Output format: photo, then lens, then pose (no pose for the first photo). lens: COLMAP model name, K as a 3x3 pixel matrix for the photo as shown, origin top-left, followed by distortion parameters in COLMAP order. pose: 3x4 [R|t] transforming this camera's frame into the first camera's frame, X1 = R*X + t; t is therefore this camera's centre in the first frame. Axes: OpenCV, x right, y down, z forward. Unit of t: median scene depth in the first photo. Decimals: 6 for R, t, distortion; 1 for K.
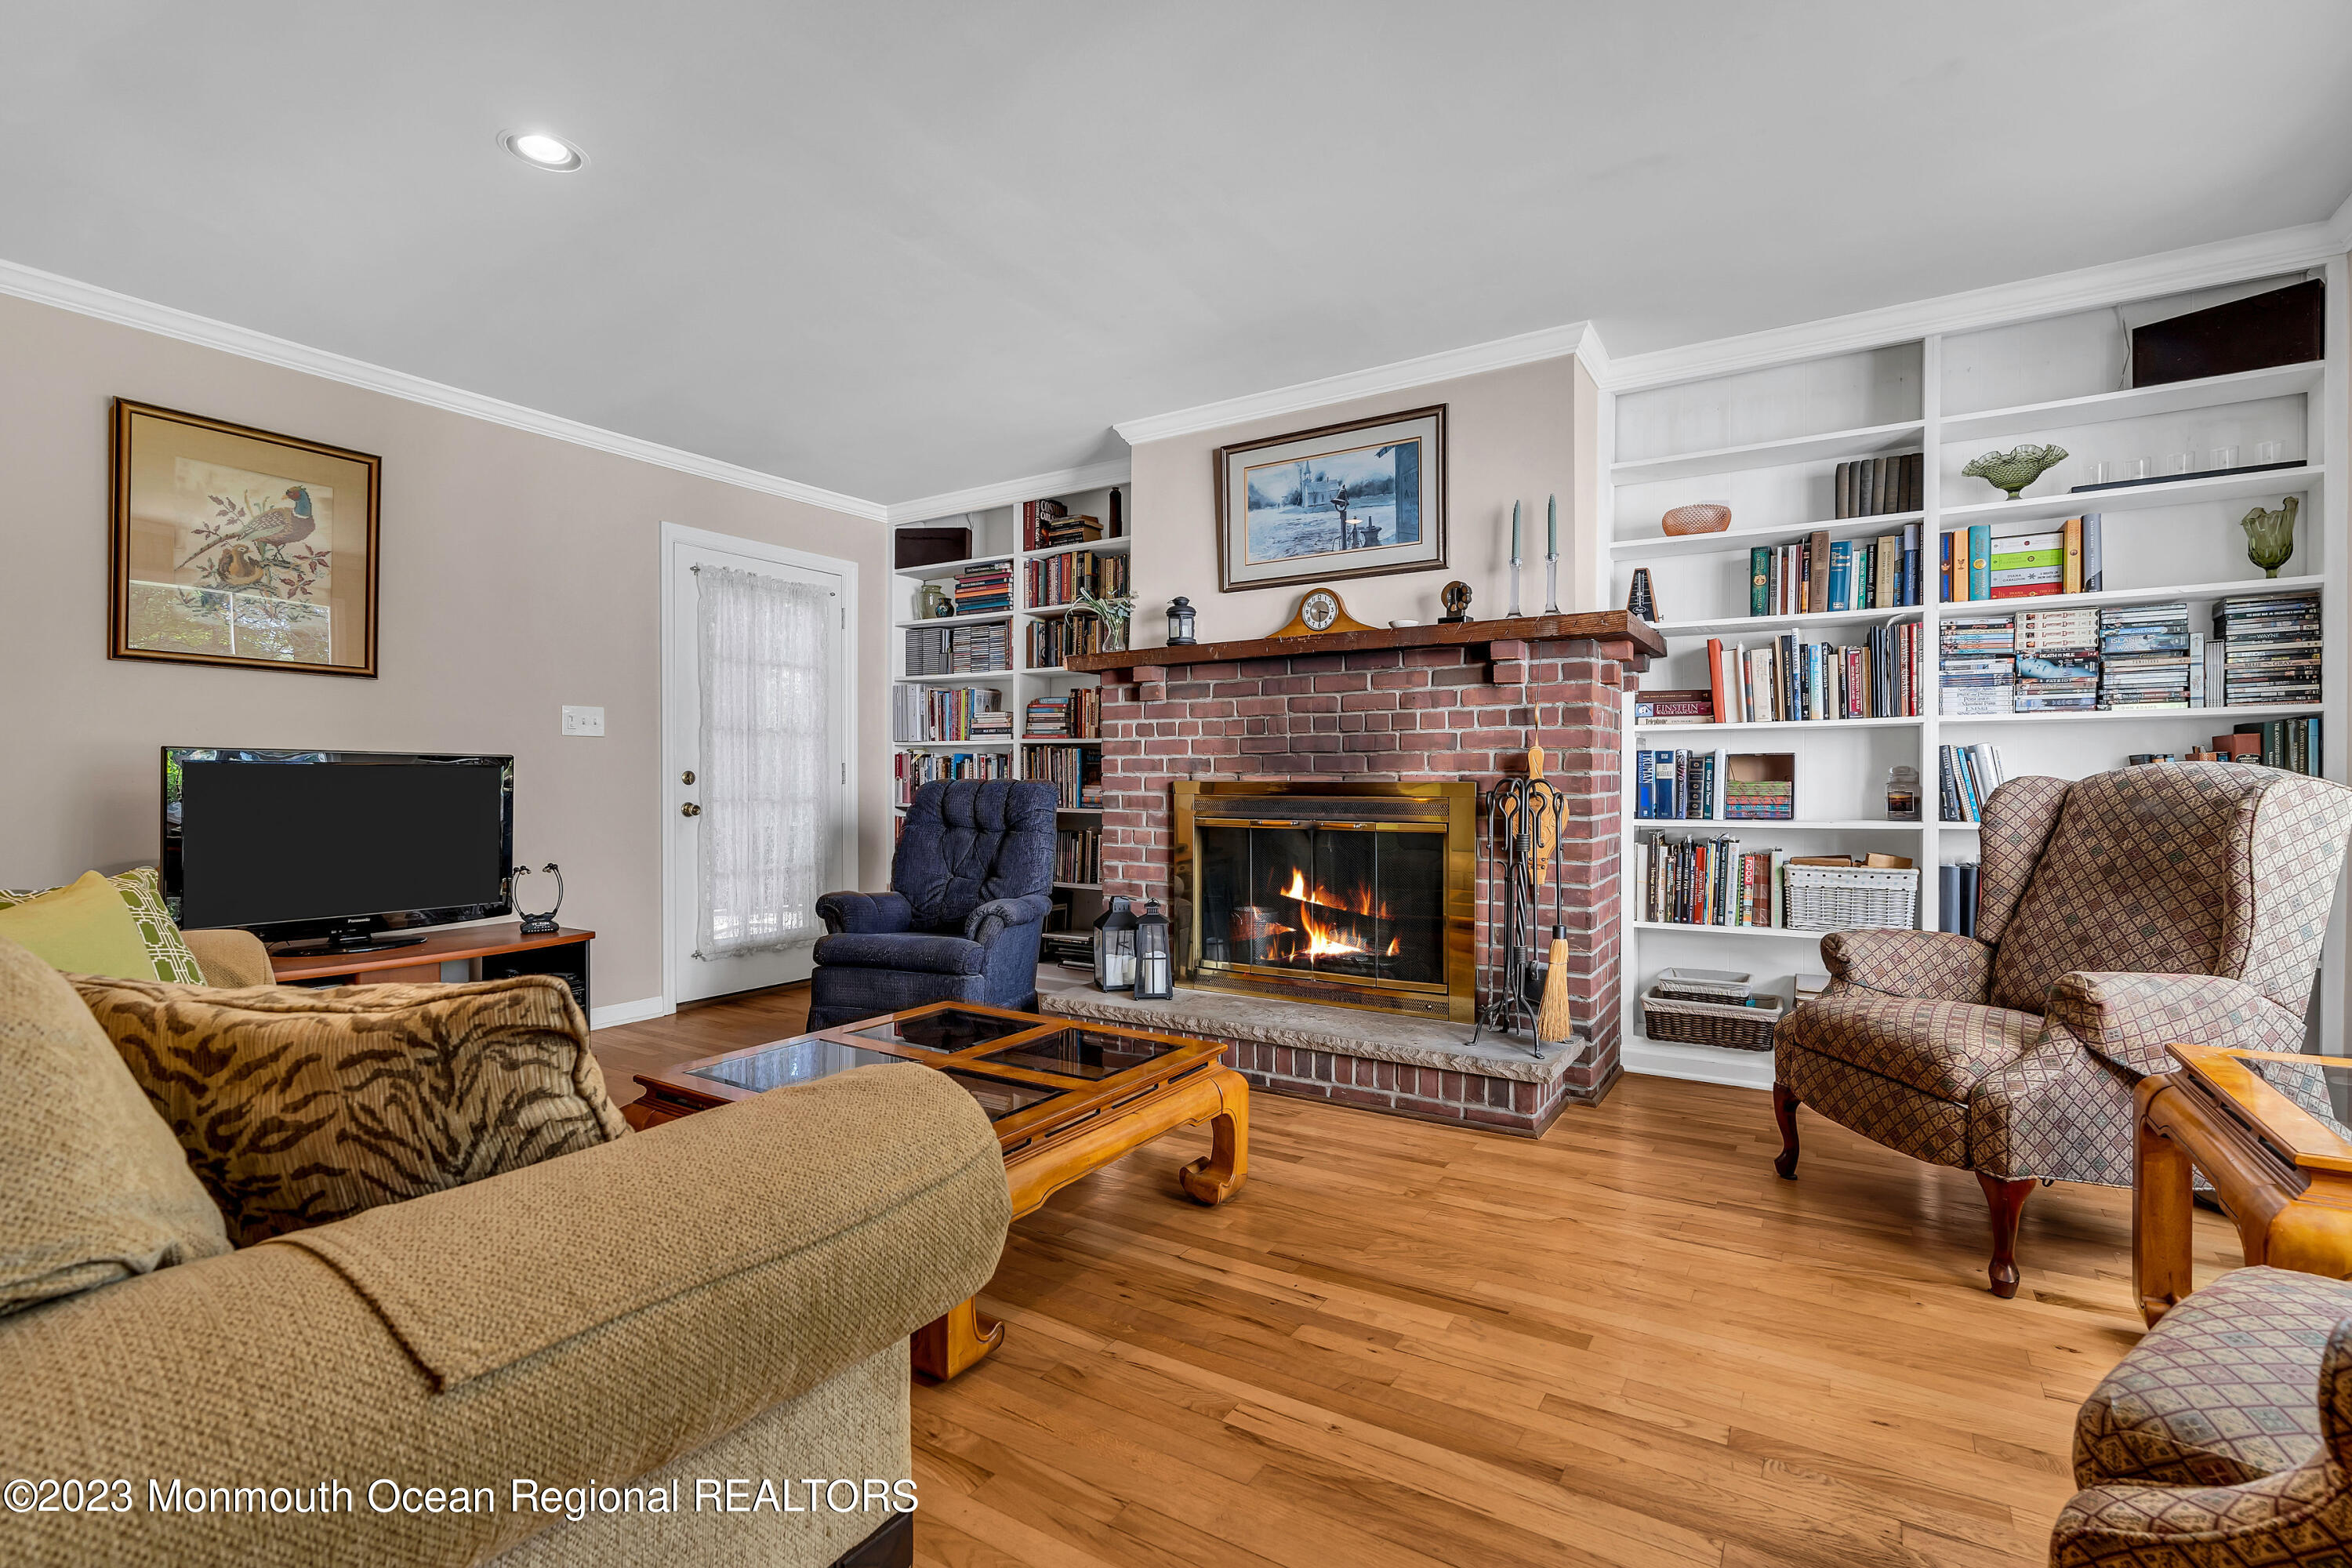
lens RADIAL K [[1066.3, 0, 1215.2], [0, 1066.3, 782.7], [0, 0, 1]] dist [0.005410, 0.000782]
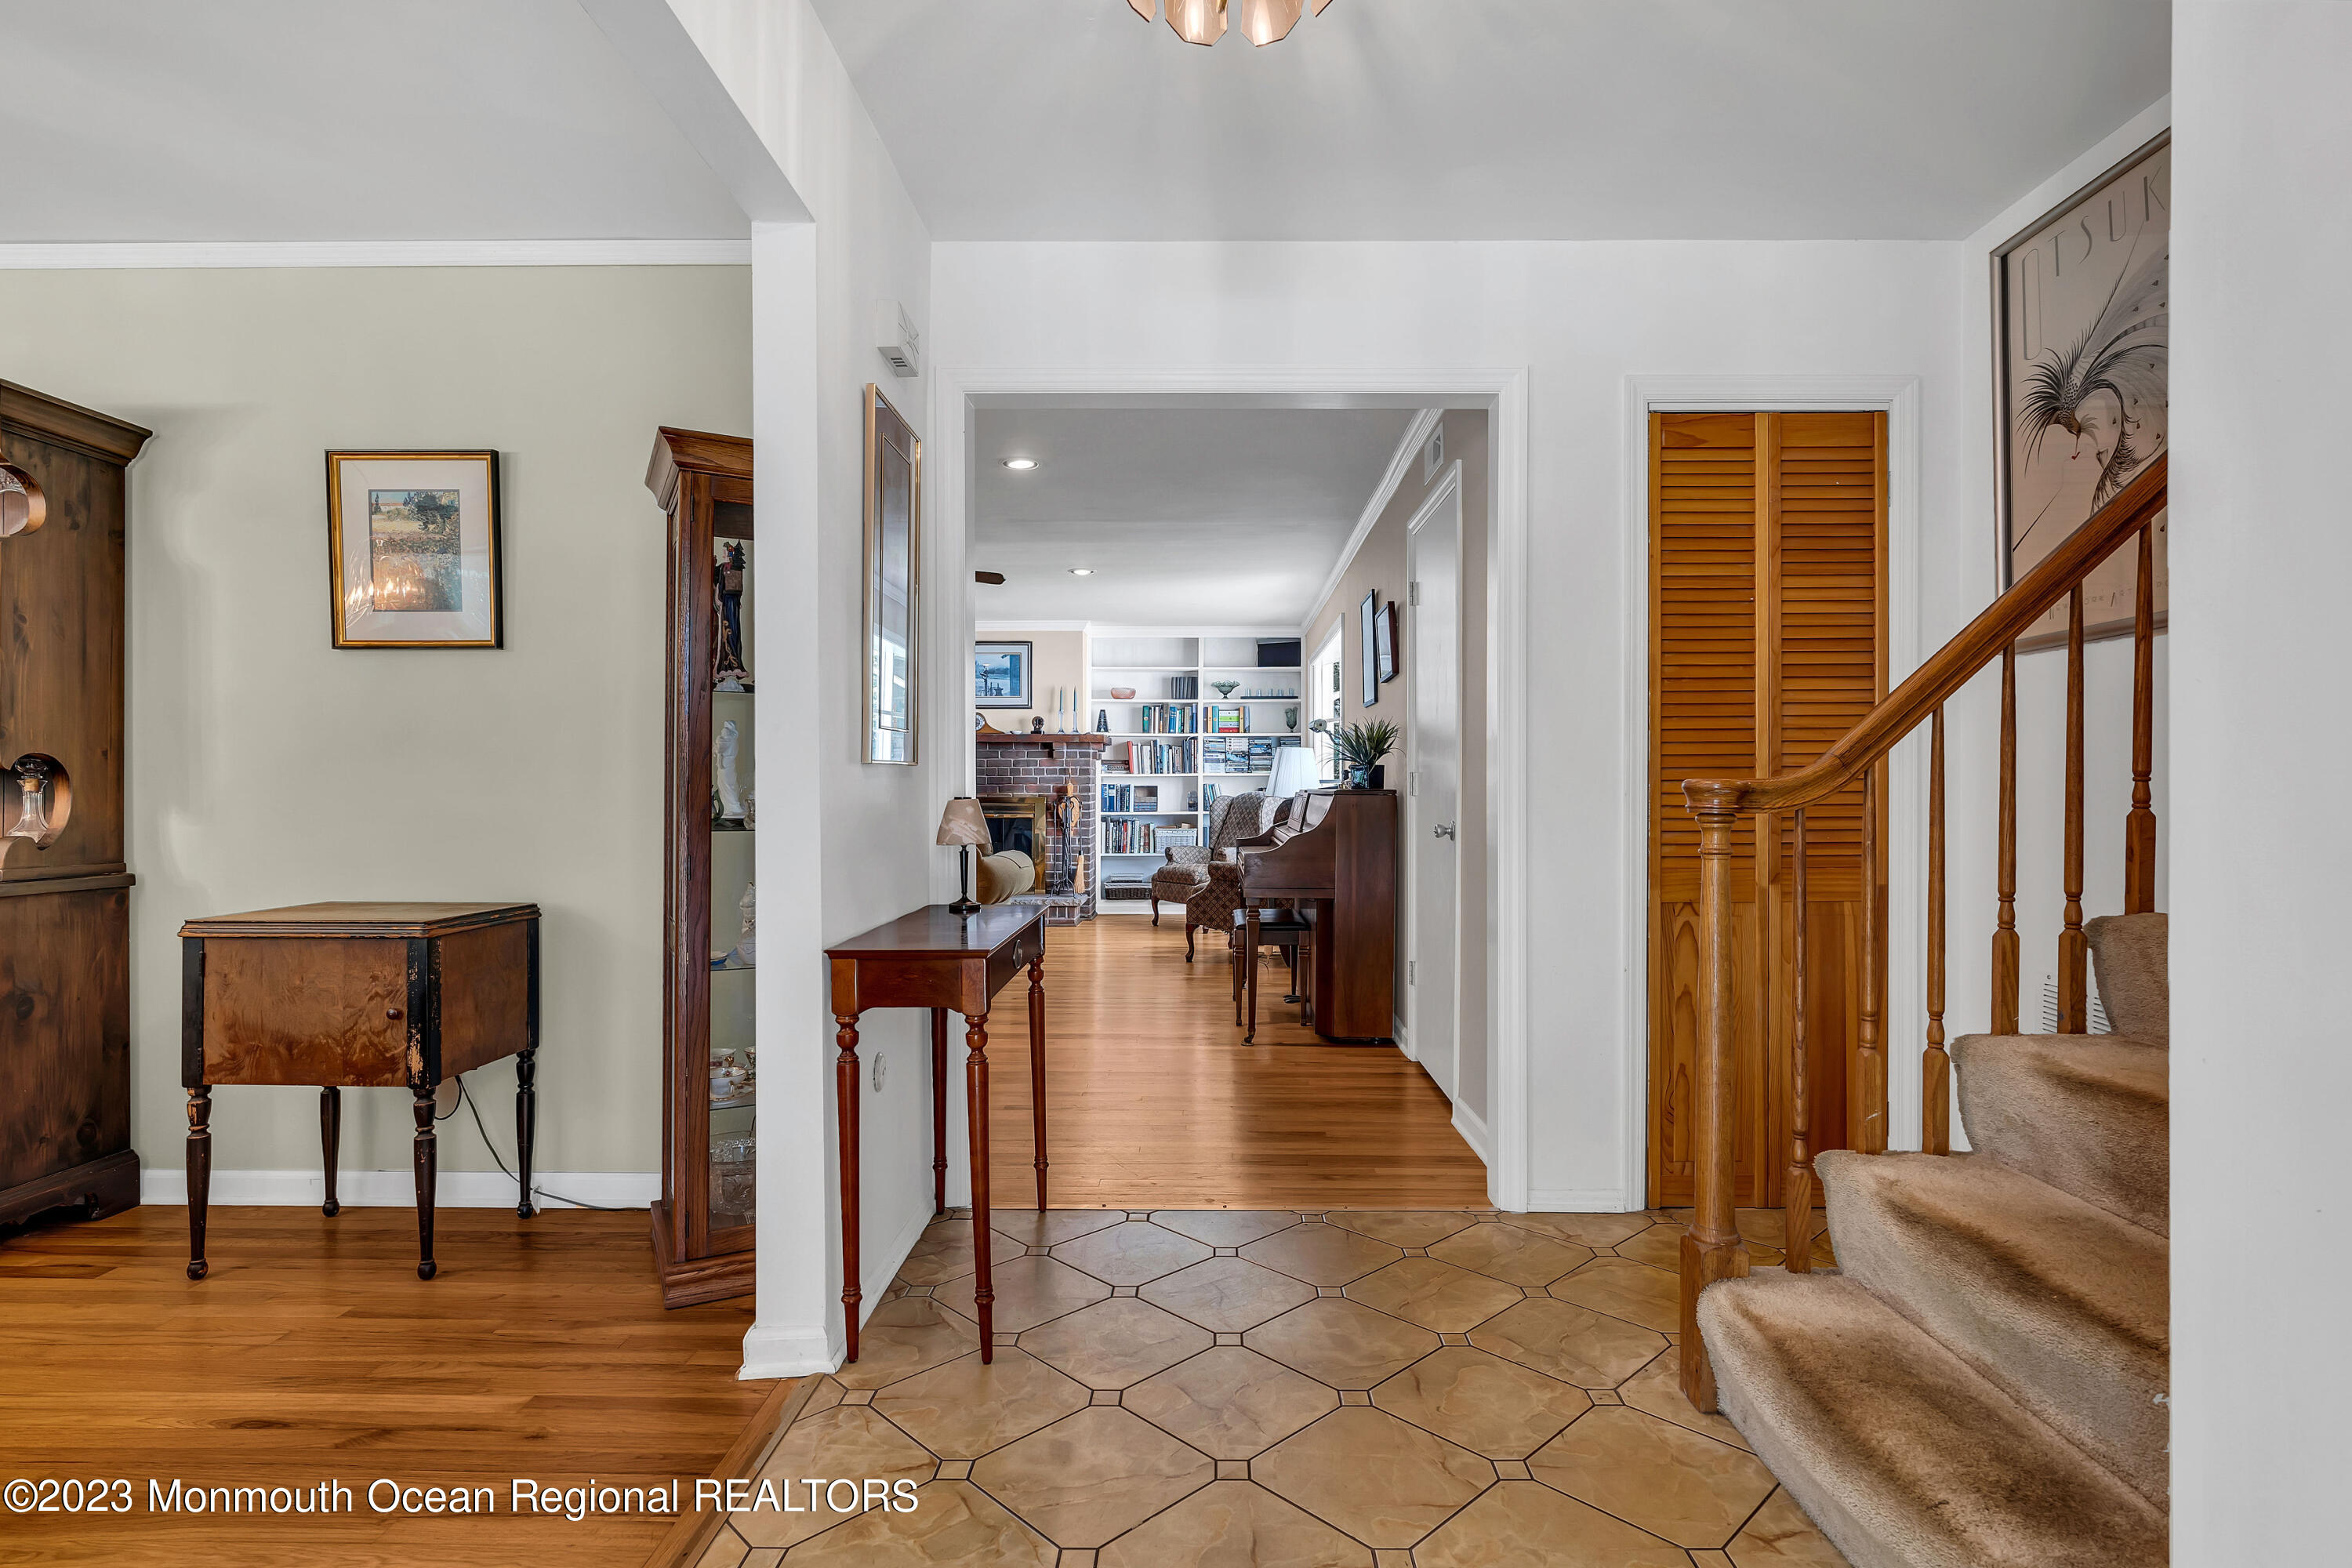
lens RADIAL K [[1066.3, 0, 1176.0], [0, 1066.3, 791.3], [0, 0, 1]] dist [0.005410, 0.000782]
pose [[0.869686, 0.001182, 0.493604, -0.693678], [-0.001802, 0.999998, 0.000782, -0.016346], [-0.493602, -0.001570, 0.869687, -1.268763]]
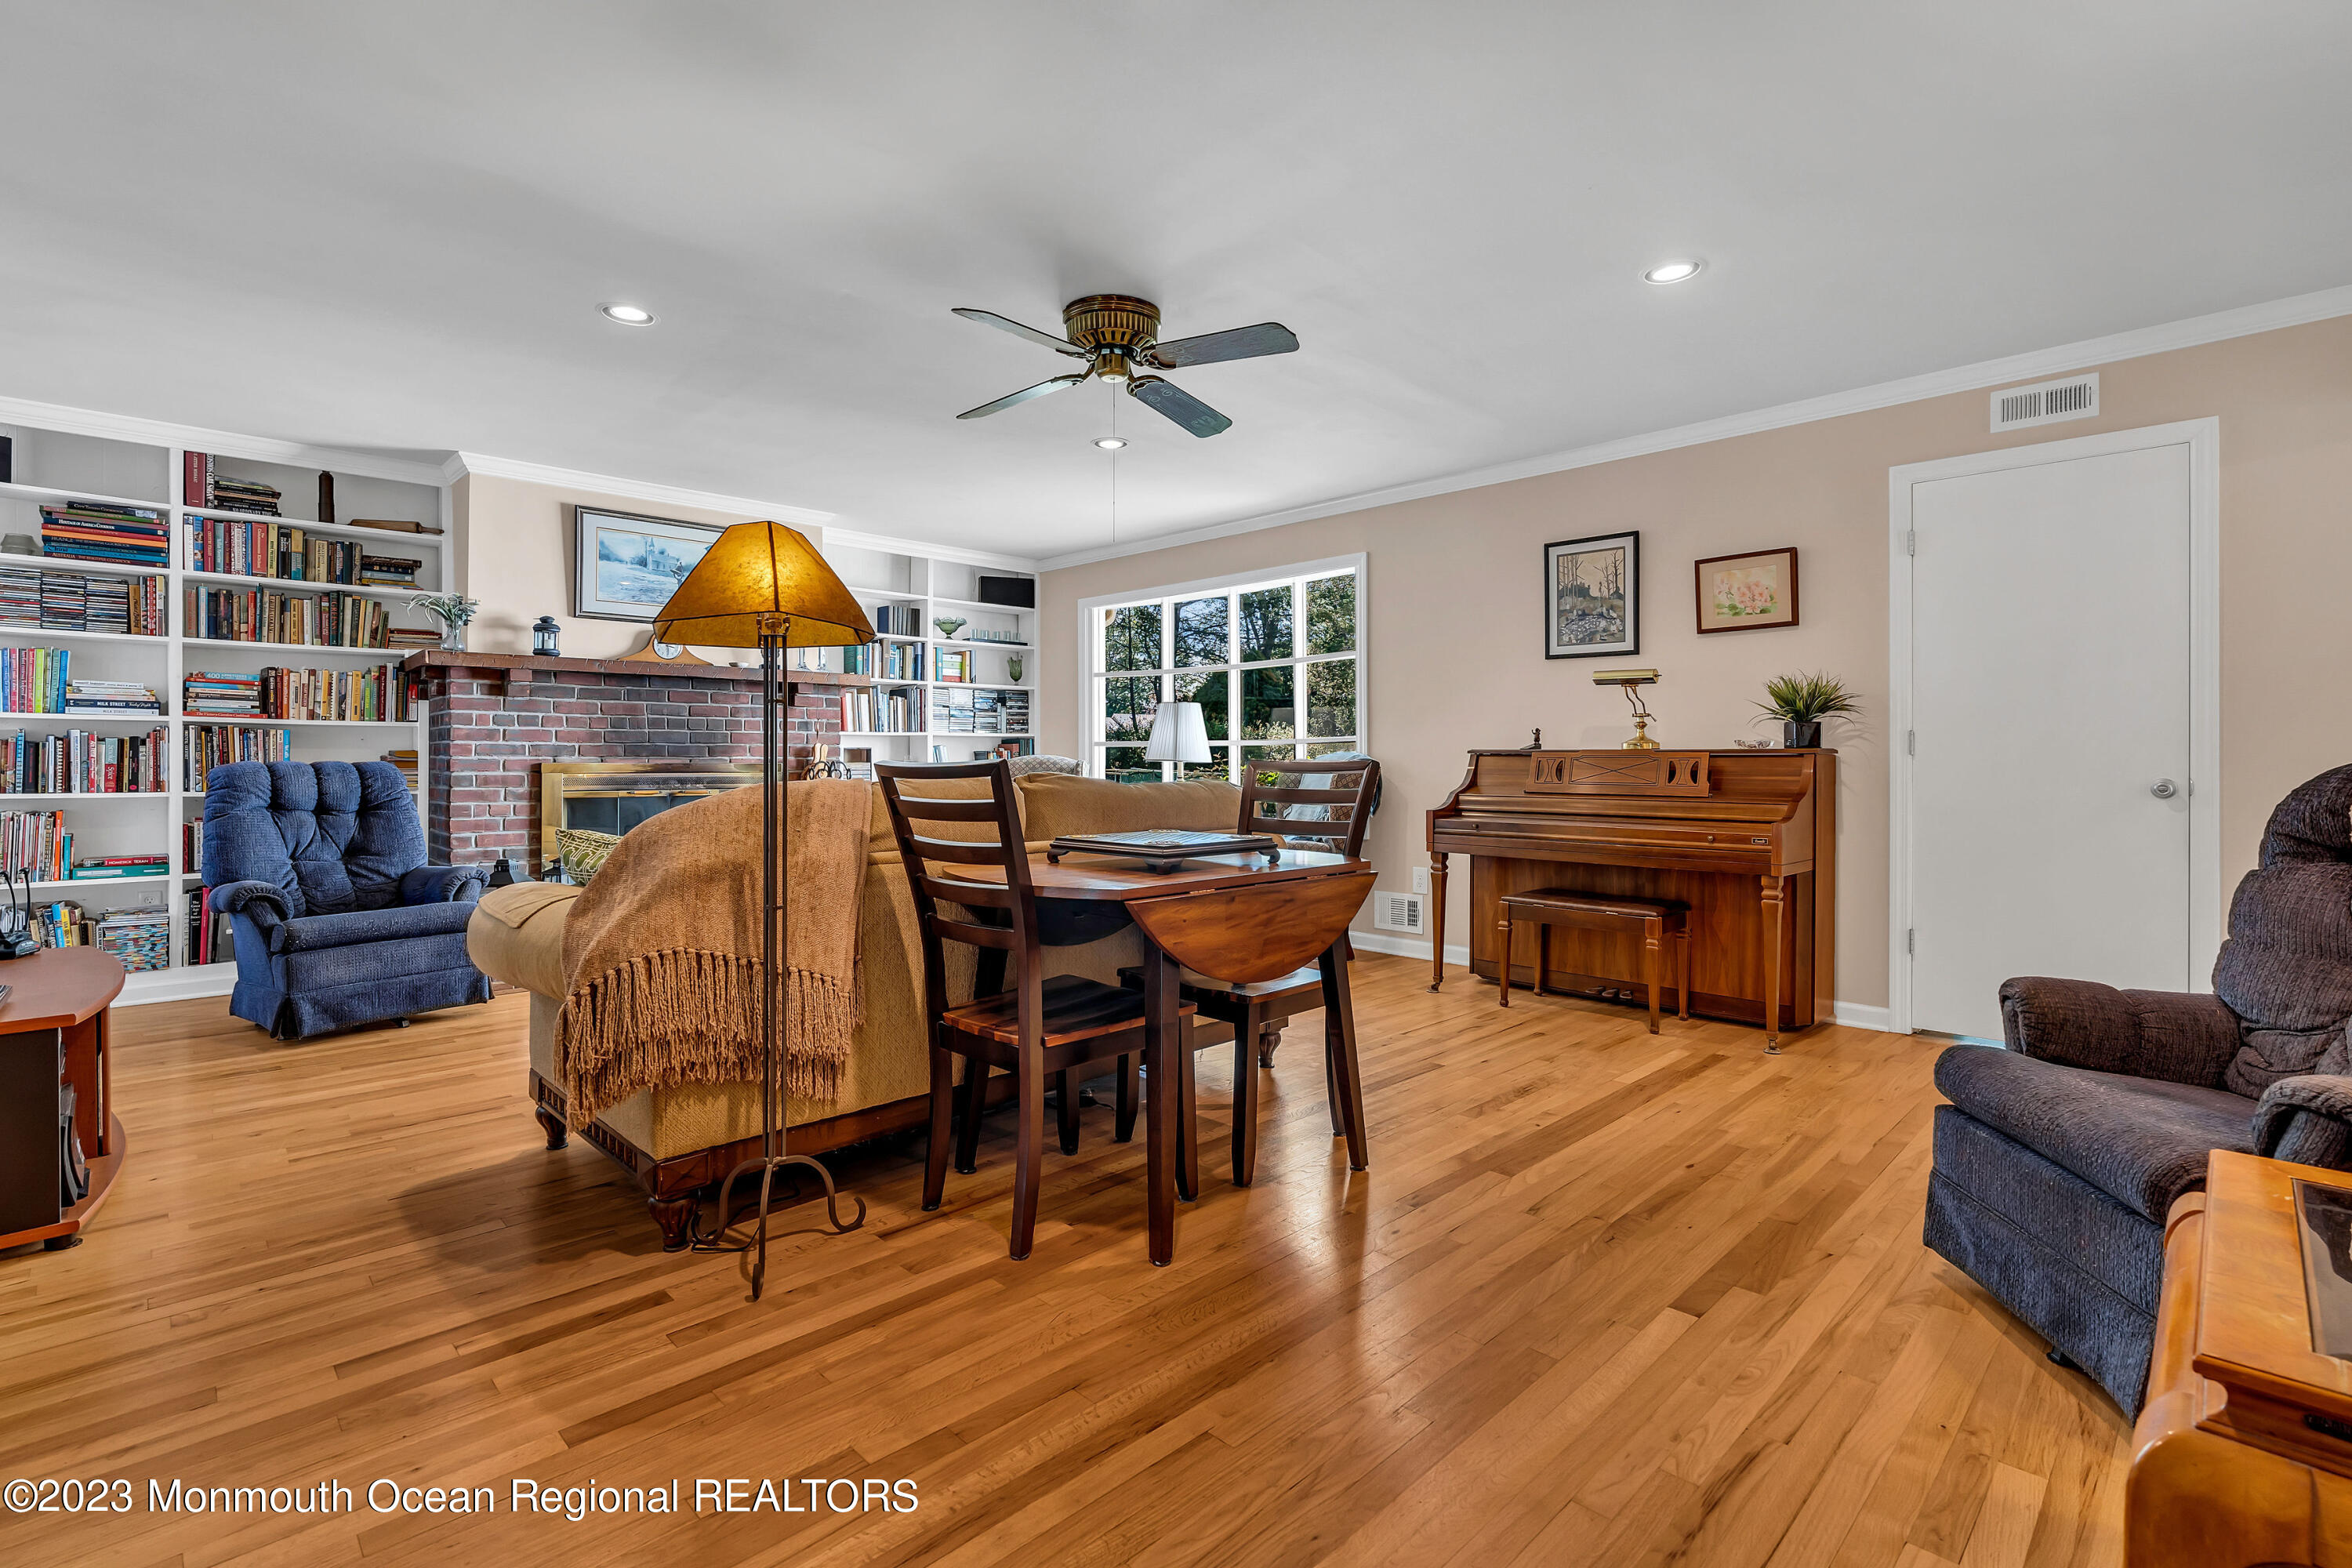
lens RADIAL K [[1066.3, 0, 1183.2], [0, 1066.3, 771.3], [0, 0, 1]] dist [0.005410, 0.000782]
pose [[0.249046, -0.009424, 0.968446, -1.198138], [0.001902, 0.999955, 0.009242, -0.002364], [-0.968490, -0.000460, 0.249053, -0.042099]]
